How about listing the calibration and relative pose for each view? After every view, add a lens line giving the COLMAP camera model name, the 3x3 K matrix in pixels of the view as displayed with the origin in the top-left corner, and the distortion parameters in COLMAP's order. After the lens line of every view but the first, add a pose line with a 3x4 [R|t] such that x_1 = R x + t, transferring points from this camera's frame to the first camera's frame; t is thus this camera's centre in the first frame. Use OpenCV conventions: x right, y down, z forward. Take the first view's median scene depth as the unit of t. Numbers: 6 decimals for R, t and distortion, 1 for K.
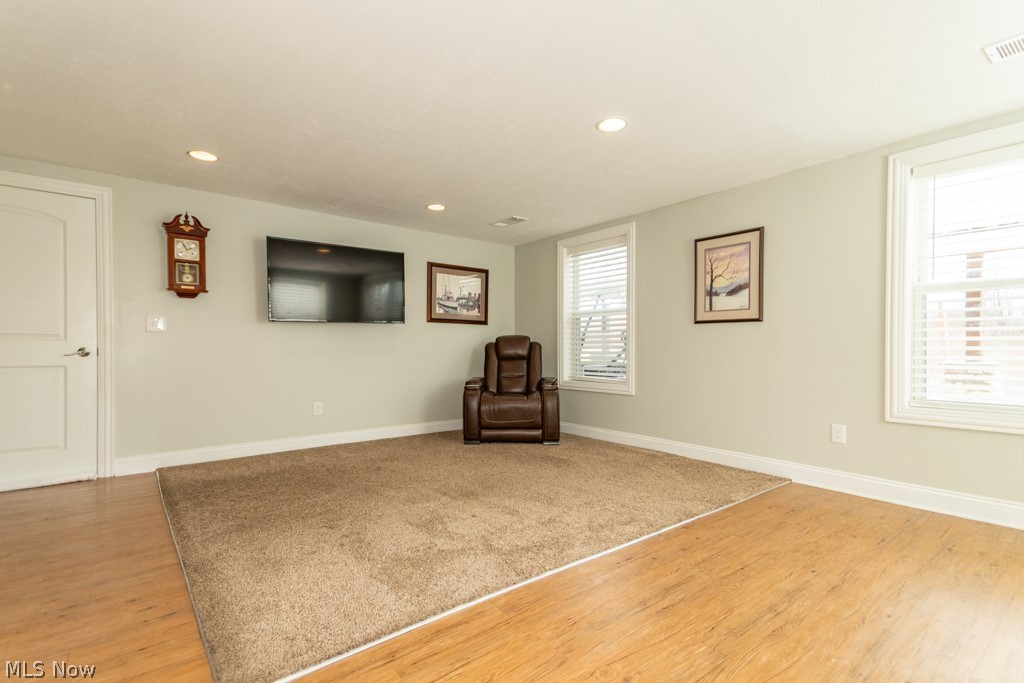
lens RADIAL K [[474.6, 0, 505.6], [0, 474.6, 352.3], [0, 0, 1]] dist [0.054902, -0.012614]
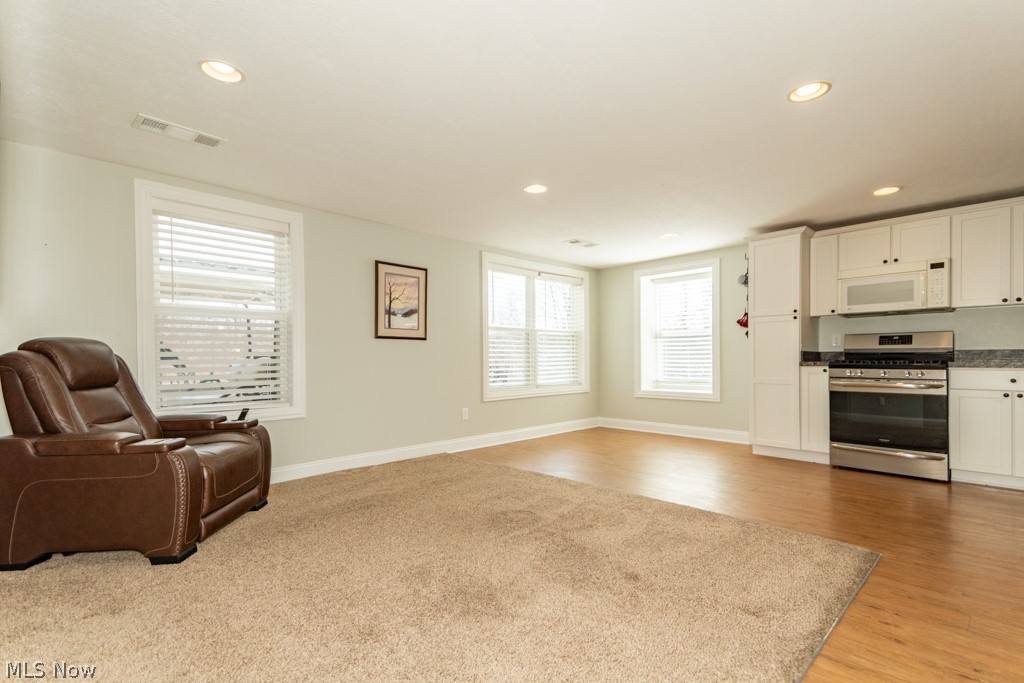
lens RADIAL K [[474.6, 0, 526.3], [0, 474.6, 352.5], [0, 0, 1]] dist [0.054902, -0.012614]
pose [[-0.122126, 0.011097, 0.992453, -0.736088], [0.016596, 0.999821, -0.009137, -0.013190], [-0.992376, 0.015355, -0.122288, 0.829712]]
